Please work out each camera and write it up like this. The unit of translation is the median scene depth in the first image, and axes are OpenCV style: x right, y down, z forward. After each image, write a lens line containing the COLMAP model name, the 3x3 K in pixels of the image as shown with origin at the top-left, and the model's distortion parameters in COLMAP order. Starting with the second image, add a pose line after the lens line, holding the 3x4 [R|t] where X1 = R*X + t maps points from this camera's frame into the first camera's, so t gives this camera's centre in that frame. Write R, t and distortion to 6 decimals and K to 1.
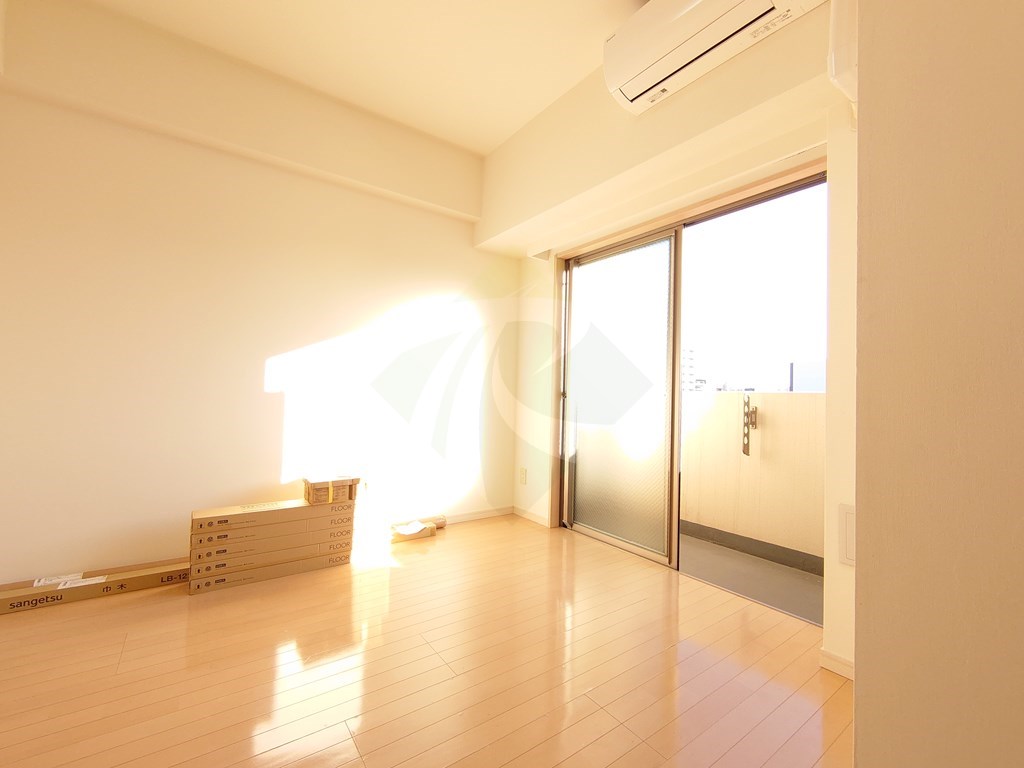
lens RADIAL K [[437.0, 0, 515.7], [0, 437.0, 385.6], [0, 0, 1]] dist [-0.000839, -0.000441]
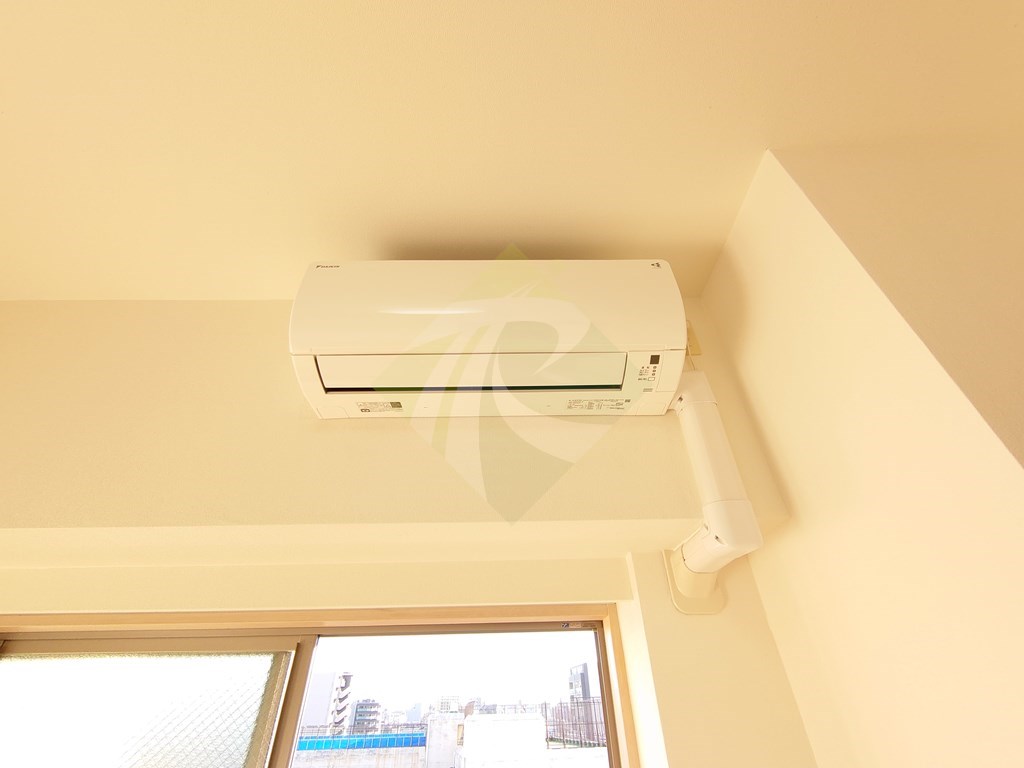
lens RADIAL K [[437.0, 0, 510.3], [0, 437.0, 382.5], [0, 0, 1]] dist [-0.000839, -0.000441]
pose [[0.574741, 0.474450, 0.666761, 0.037826], [0.033229, 0.800574, -0.598311, -0.229682], [-0.817661, 0.366030, 0.444357, 0.388782]]
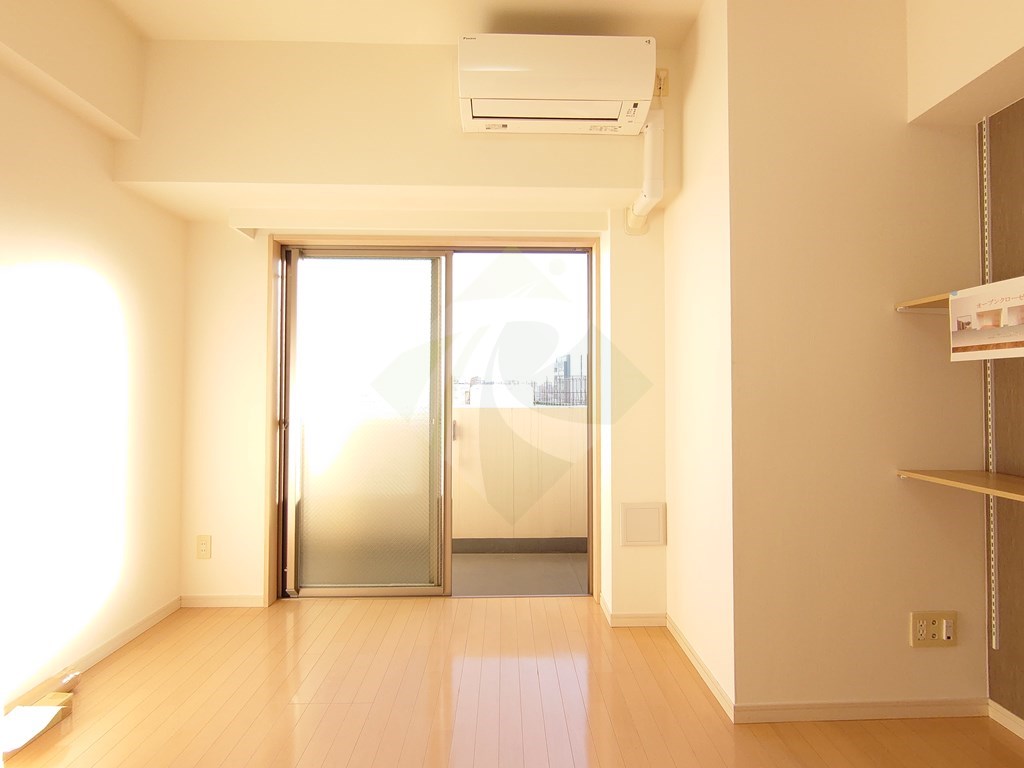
lens RADIAL K [[437.0, 0, 510.8], [0, 437.0, 382.8], [0, 0, 1]] dist [-0.000839, -0.000441]
pose [[0.564068, 0.000299, 0.825728, -0.296720], [0.011972, 0.999892, -0.008541, -0.037596], [-0.825642, 0.014703, 0.564003, 0.248555]]
